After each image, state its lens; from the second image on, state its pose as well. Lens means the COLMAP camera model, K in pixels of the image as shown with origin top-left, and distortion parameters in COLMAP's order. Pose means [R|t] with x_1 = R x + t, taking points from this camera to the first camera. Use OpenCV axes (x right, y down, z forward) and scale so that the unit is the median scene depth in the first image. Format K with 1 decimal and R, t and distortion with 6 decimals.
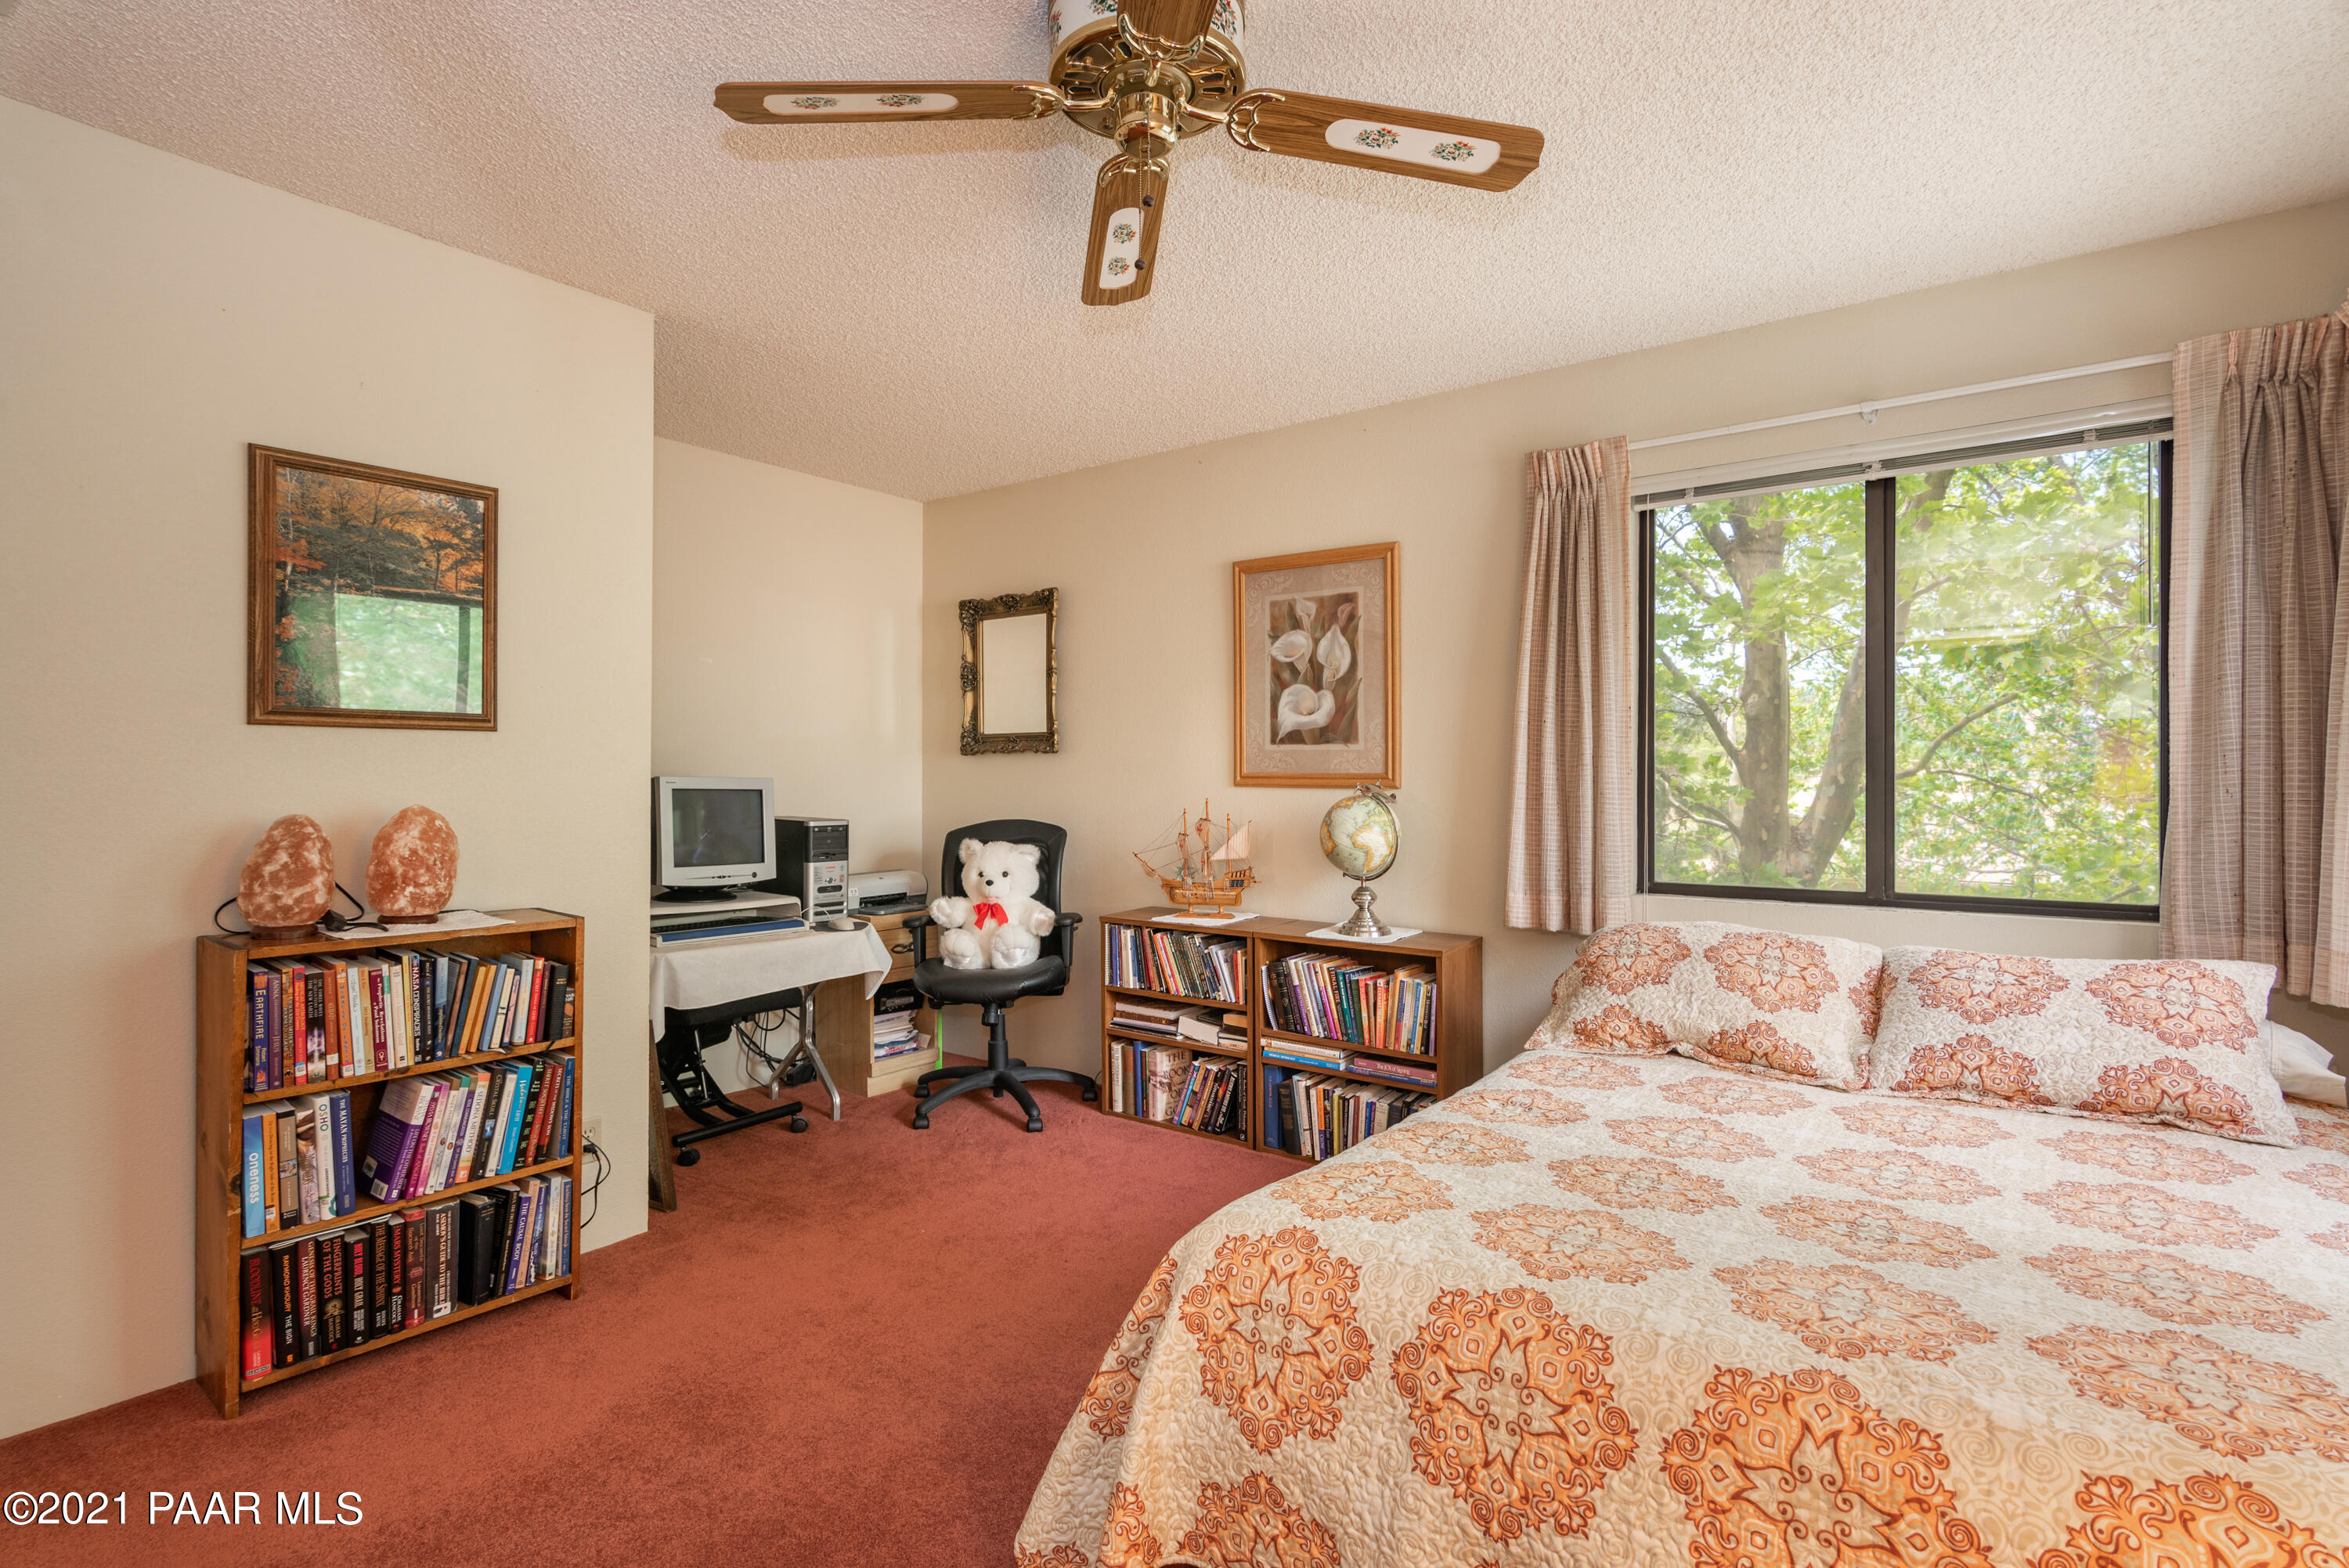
lens RADIAL K [[1140.2, 0, 1177.4], [0, 1140.2, 783.8], [0, 0, 1]] dist [-0.005347, -0.000183]
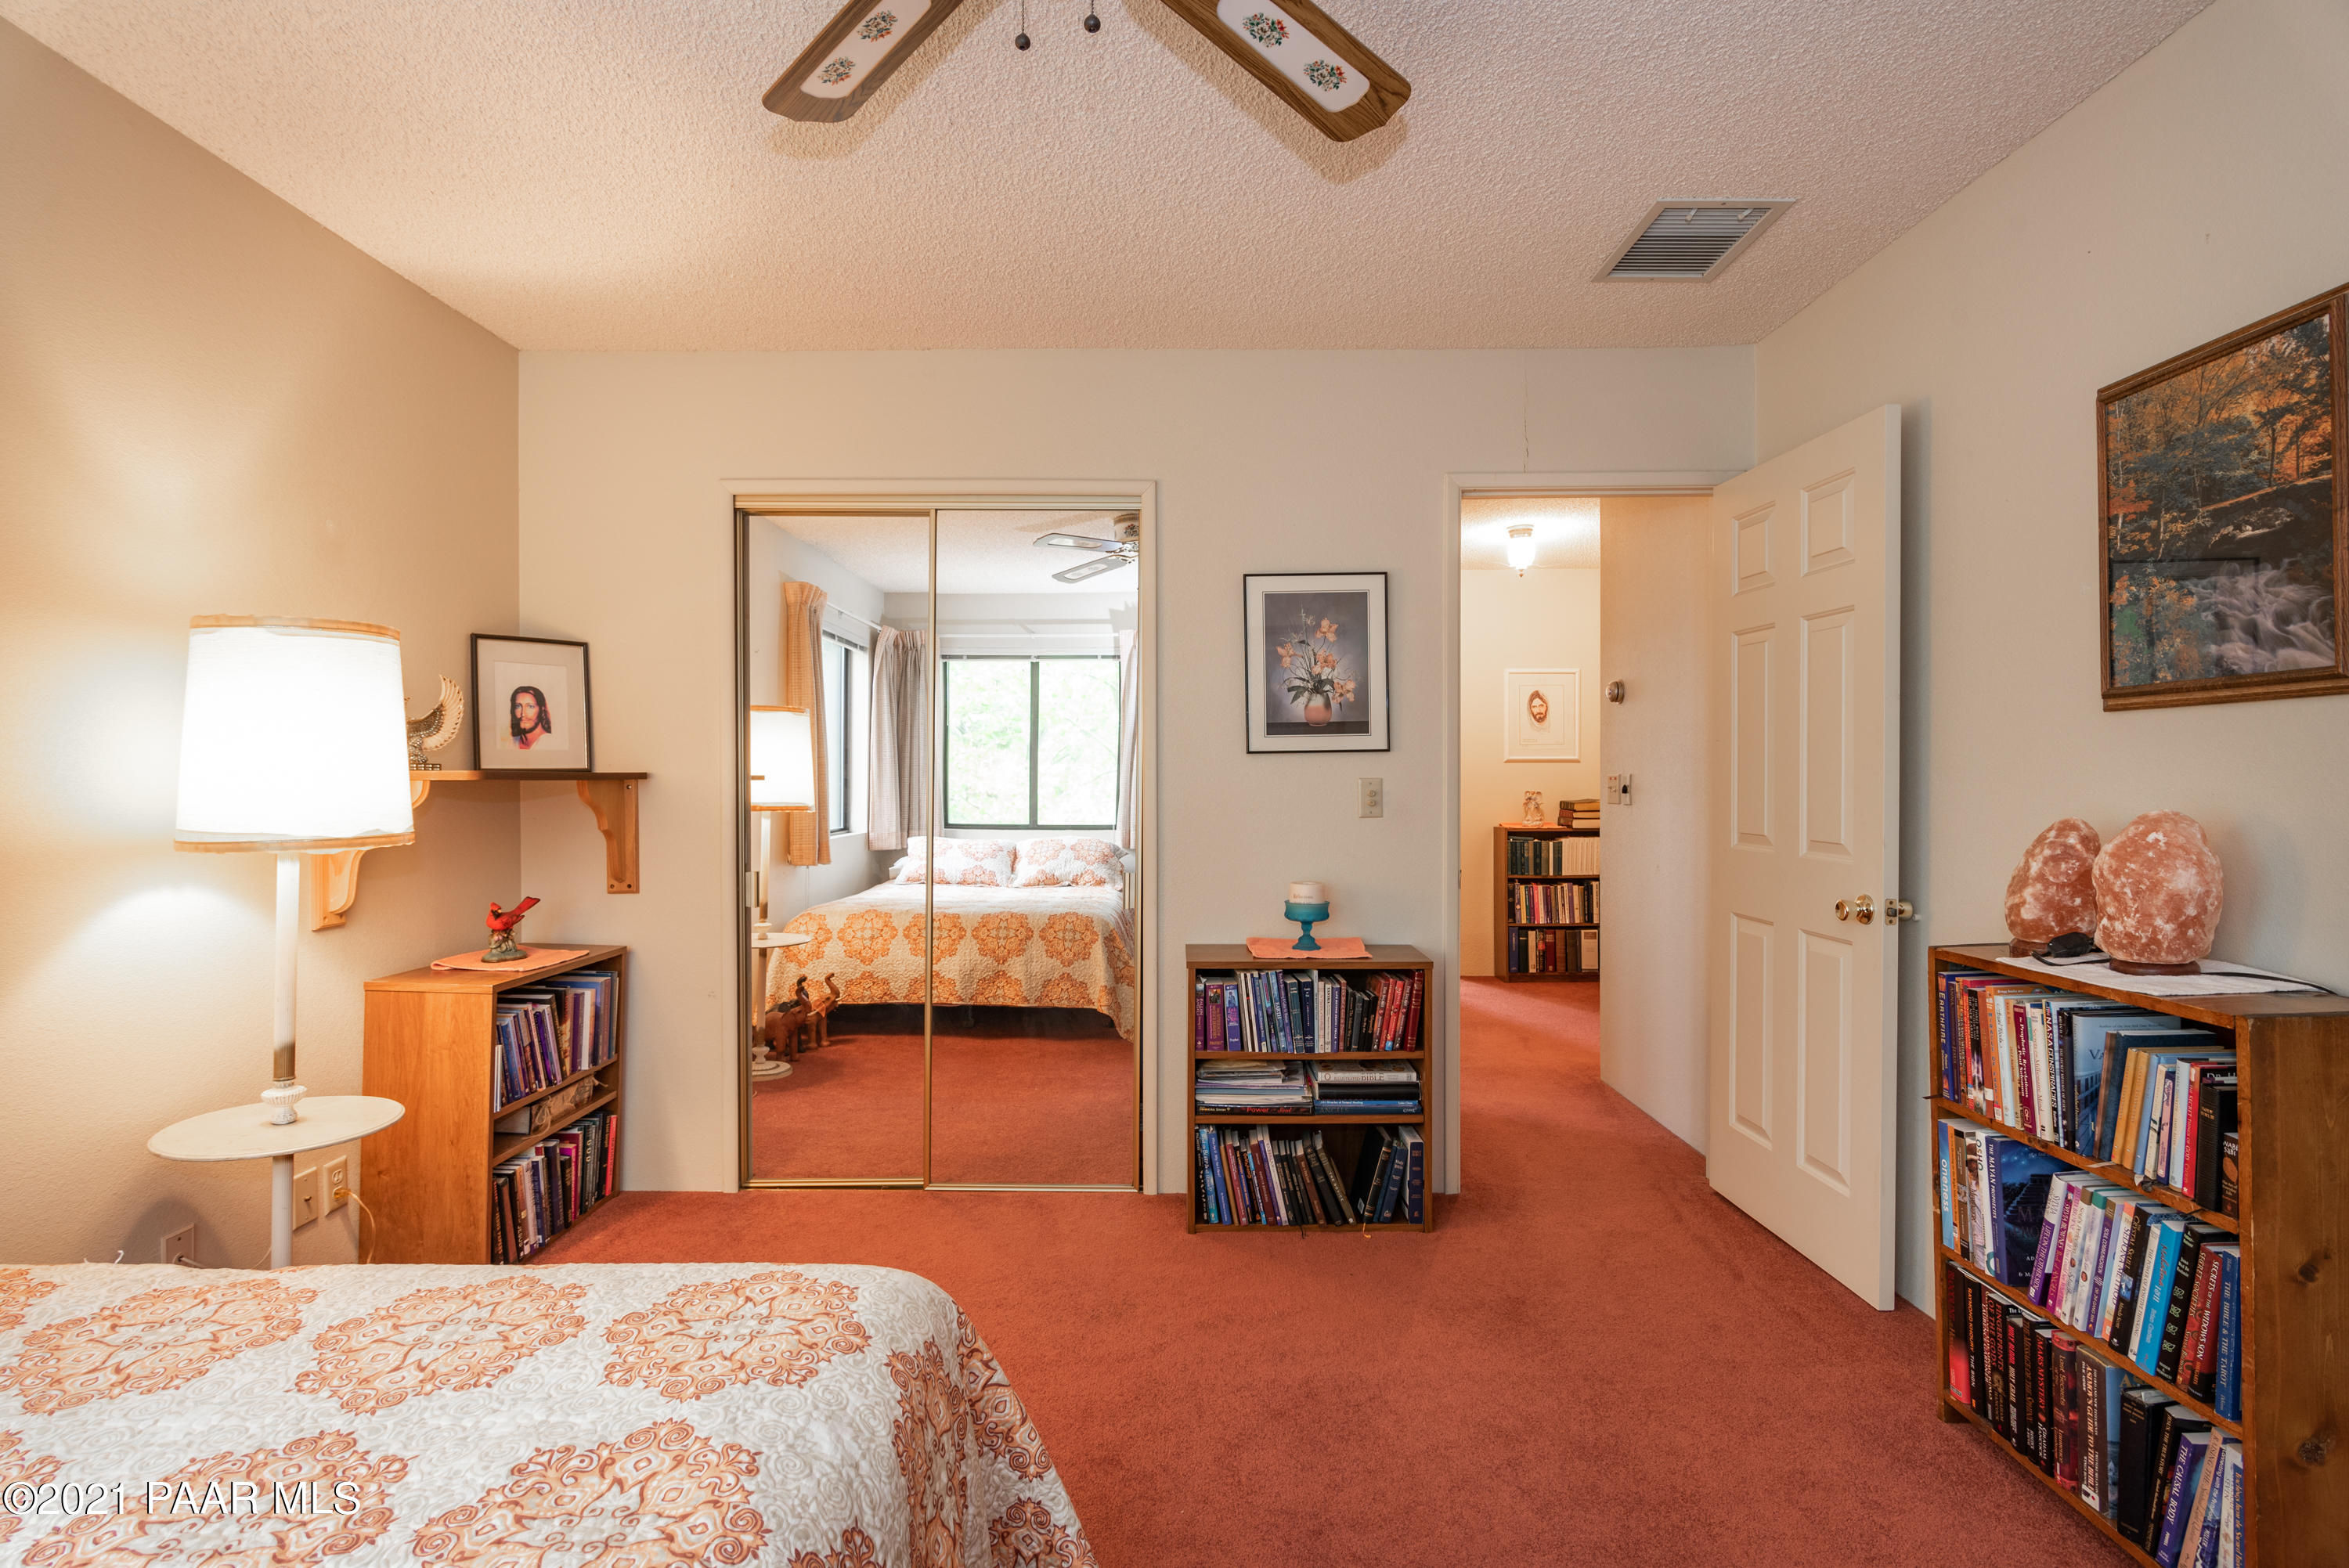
lens RADIAL K [[1140.2, 0, 1177.4], [0, 1140.2, 783.8], [0, 0, 1]] dist [-0.005347, -0.000183]
pose [[-0.801461, 0.003476, -0.598037, 0.614449], [-0.002390, 0.999957, 0.009015, -0.007885], [0.598042, 0.008655, -0.801418, 2.881687]]
